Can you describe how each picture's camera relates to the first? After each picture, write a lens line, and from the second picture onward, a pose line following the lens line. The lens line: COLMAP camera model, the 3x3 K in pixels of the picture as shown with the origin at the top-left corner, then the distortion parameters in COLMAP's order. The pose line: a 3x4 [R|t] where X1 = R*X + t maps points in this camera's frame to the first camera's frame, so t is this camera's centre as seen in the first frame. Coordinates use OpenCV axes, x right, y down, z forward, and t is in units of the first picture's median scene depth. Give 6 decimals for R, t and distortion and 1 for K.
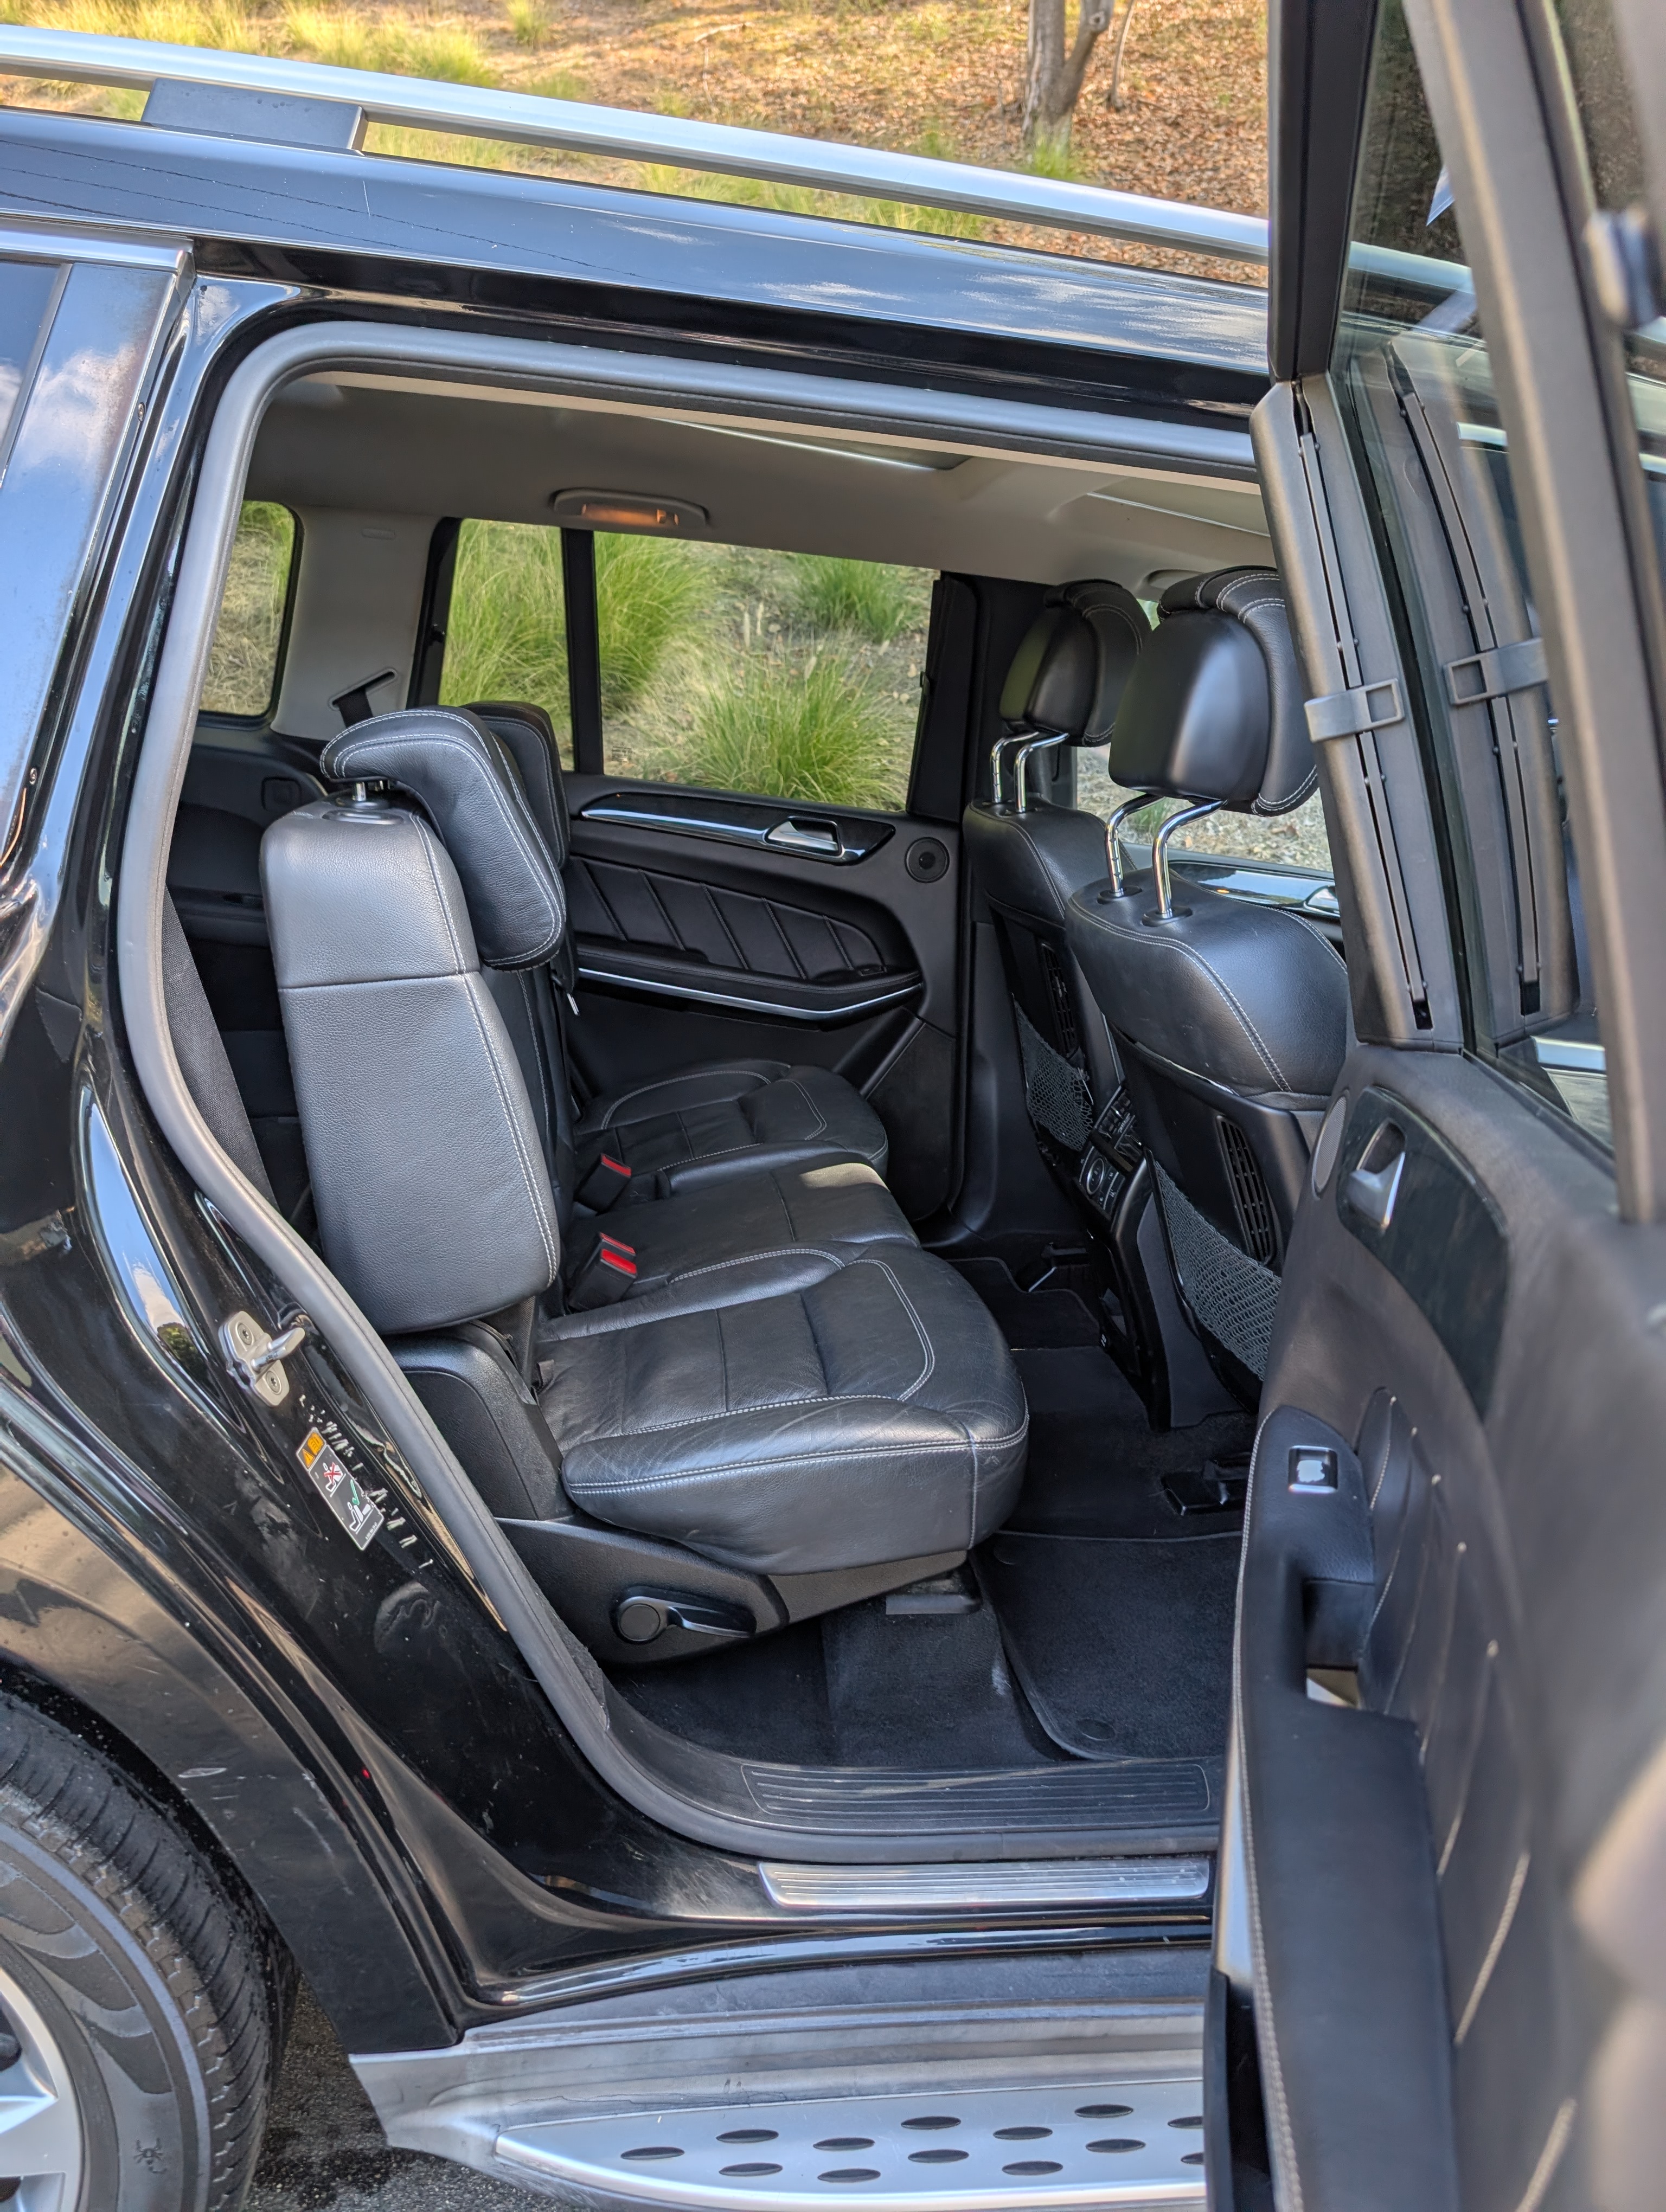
lens RADIAL K [[1630.4, 0, 833.0], [0, 1630.4, 1106.0], [0, 0, 1]] dist [0.003798, 0.001648]
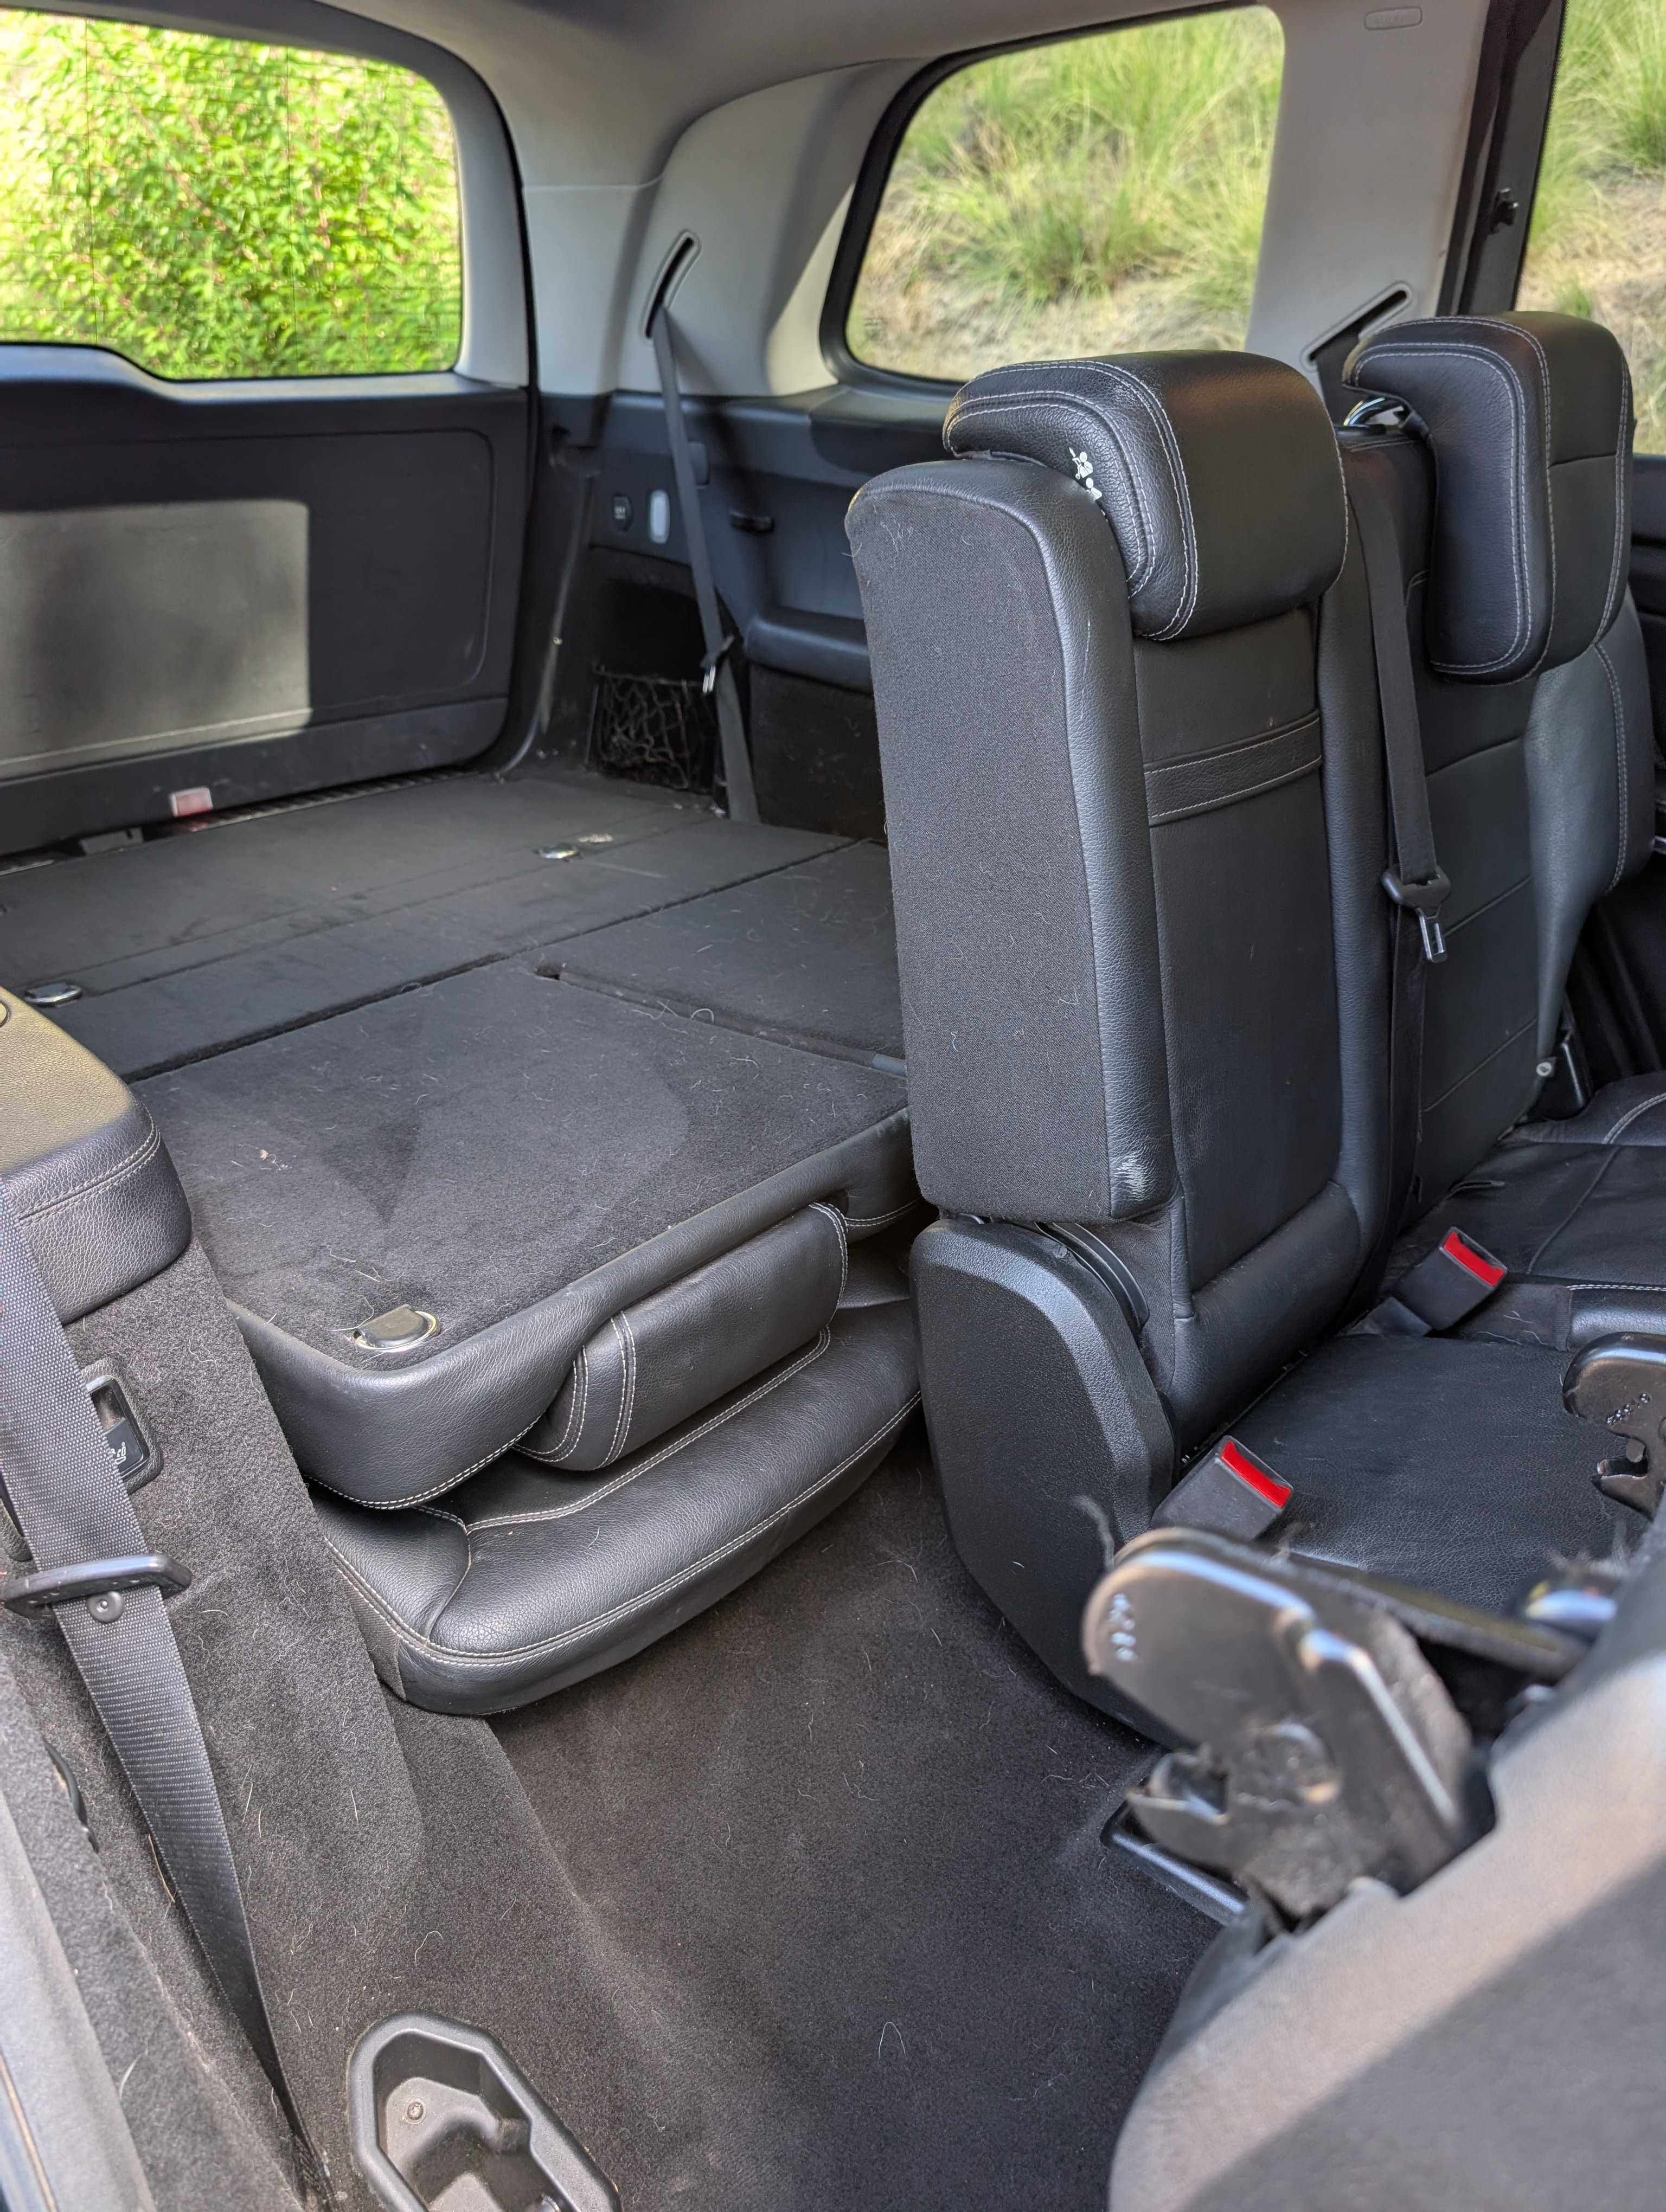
lens RADIAL K [[1611.9, 0, 833.6], [0, 1611.9, 1129.5], [0, 0, 1]] dist [0.004499, -0.007421]
pose [[0.657000, 0.252945, -0.710190, 0.151189], [-0.131008, 0.966007, 0.222862, -0.160035], [0.742420, -0.053380, 0.667805, 0.915363]]
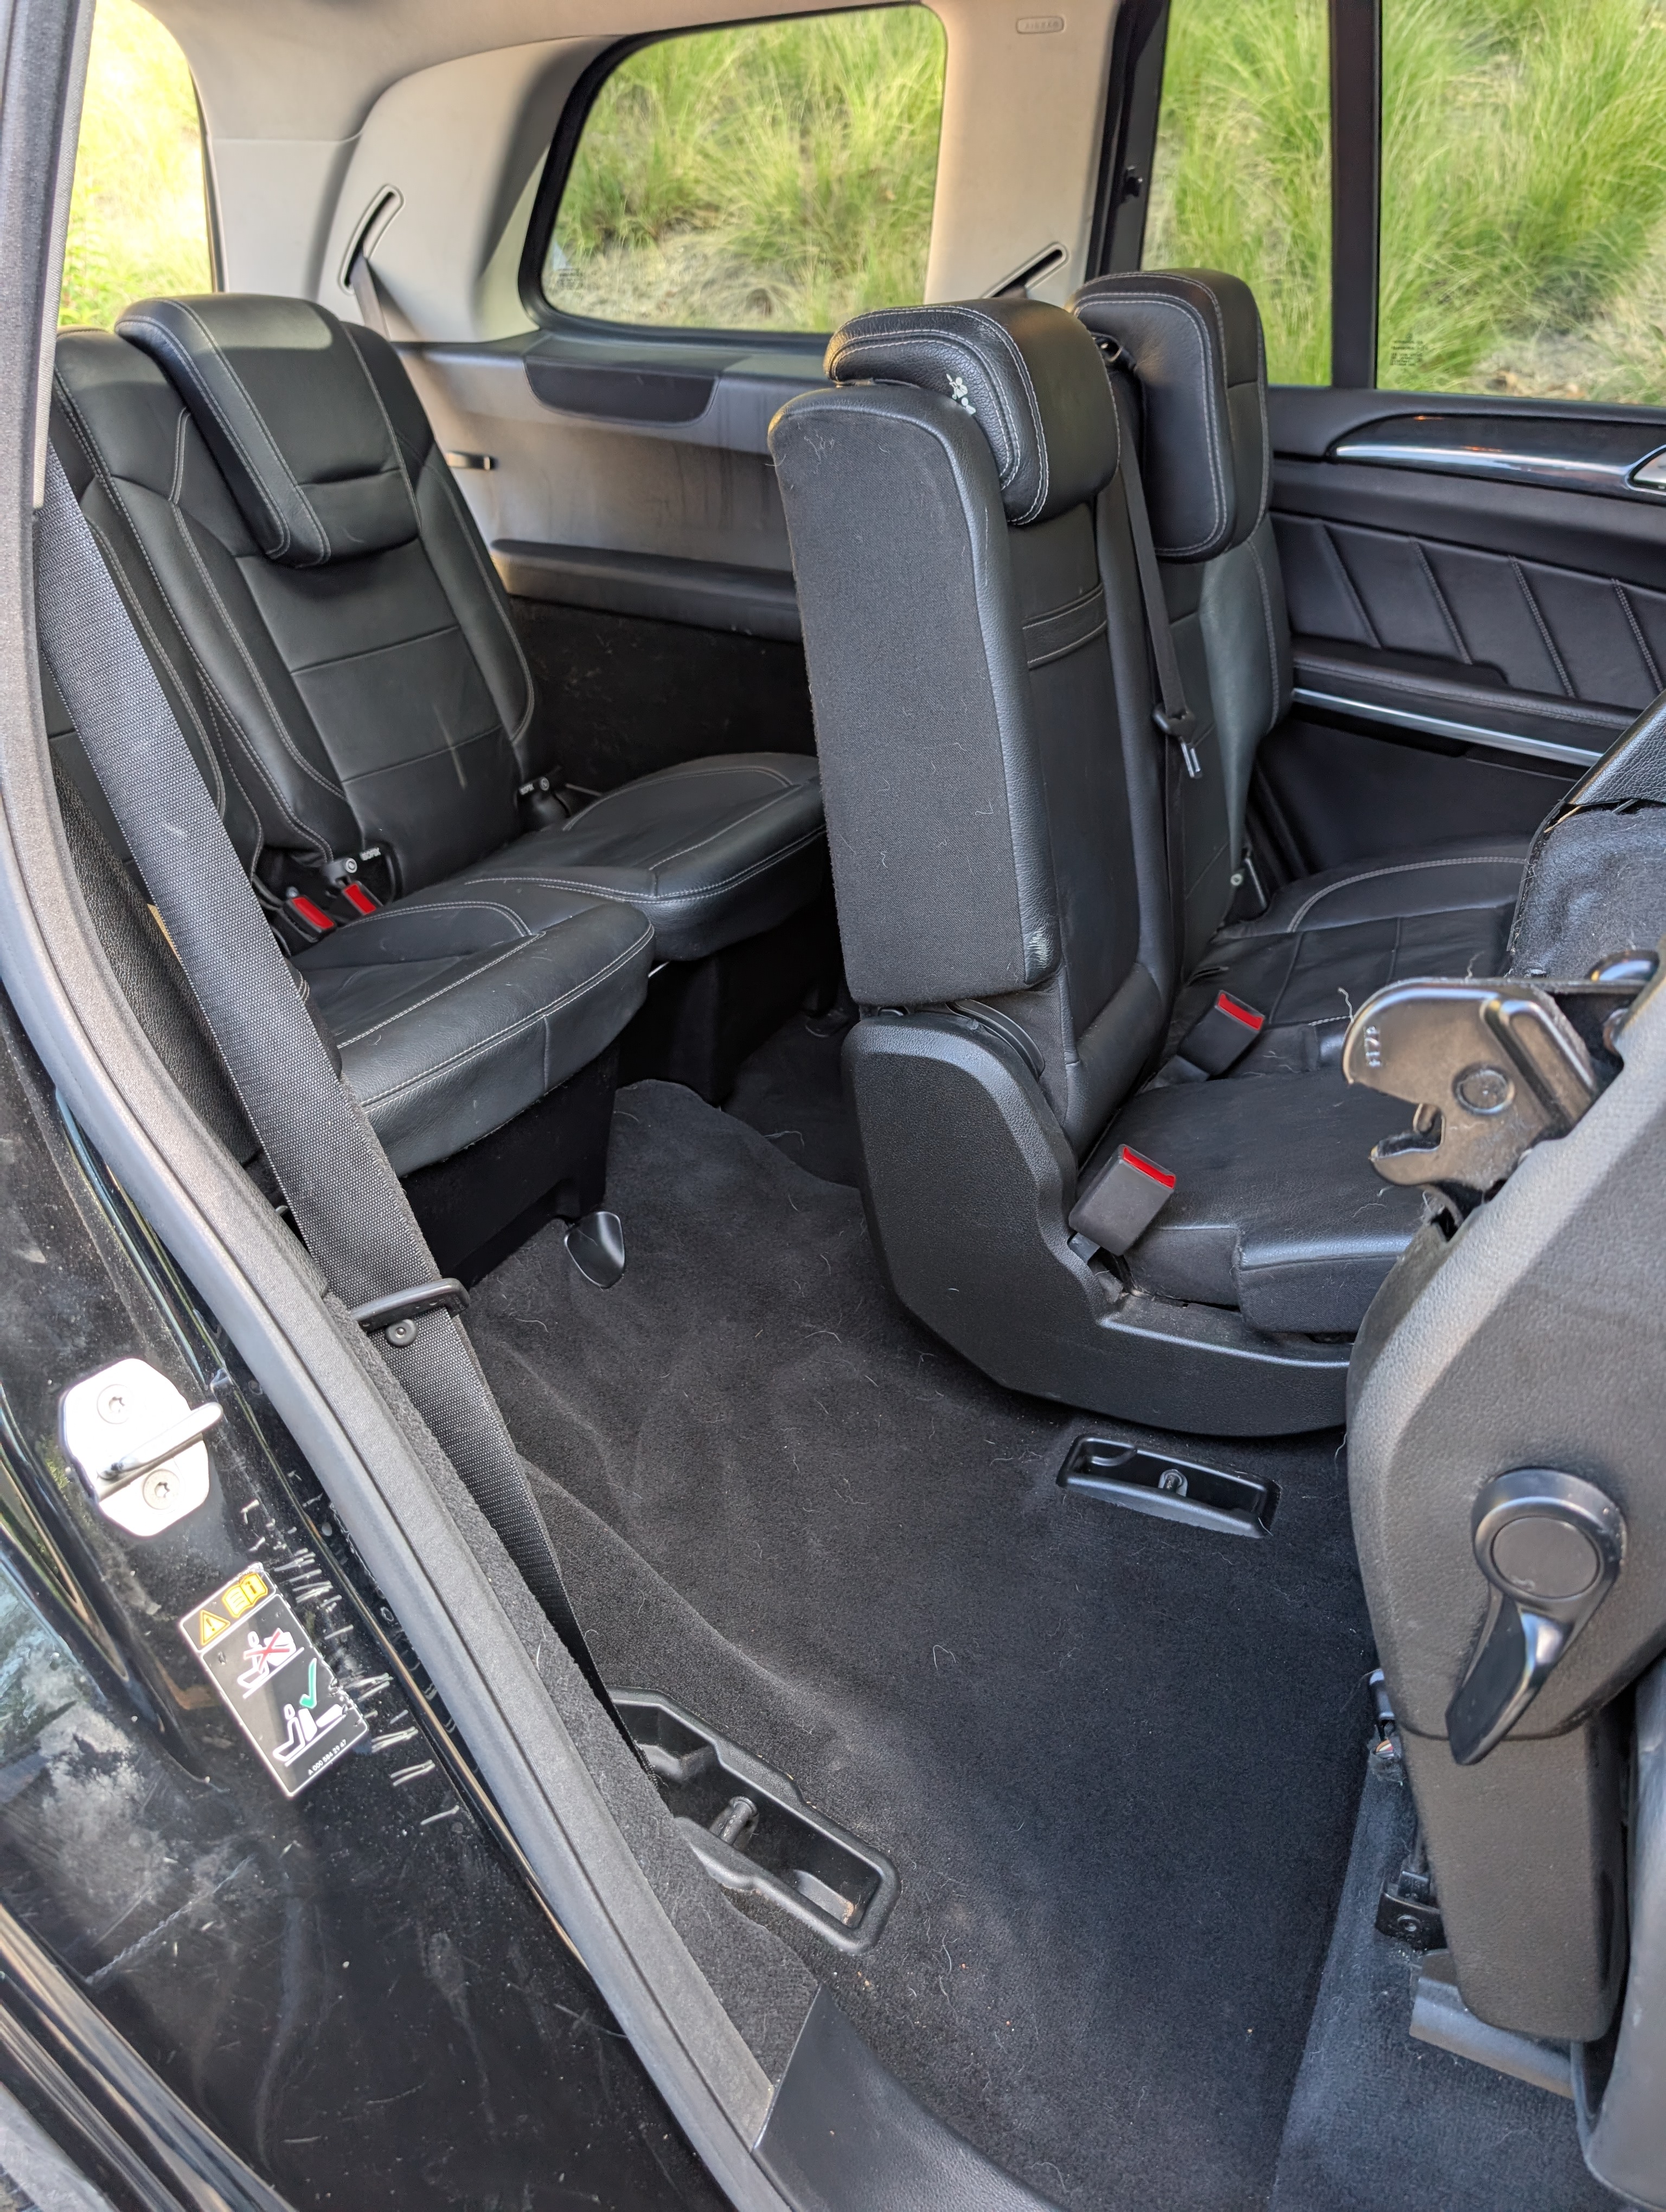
lens RADIAL K [[1630.4, 0, 833.0], [0, 1630.4, 1106.0], [0, 0, 1]] dist [0.003798, 0.001648]
pose [[0.847414, 0.160402, -0.506124, 0.117749], [-0.062403, 0.976755, 0.205073, -0.089140], [0.527253, -0.142198, 0.837726, 0.627976]]
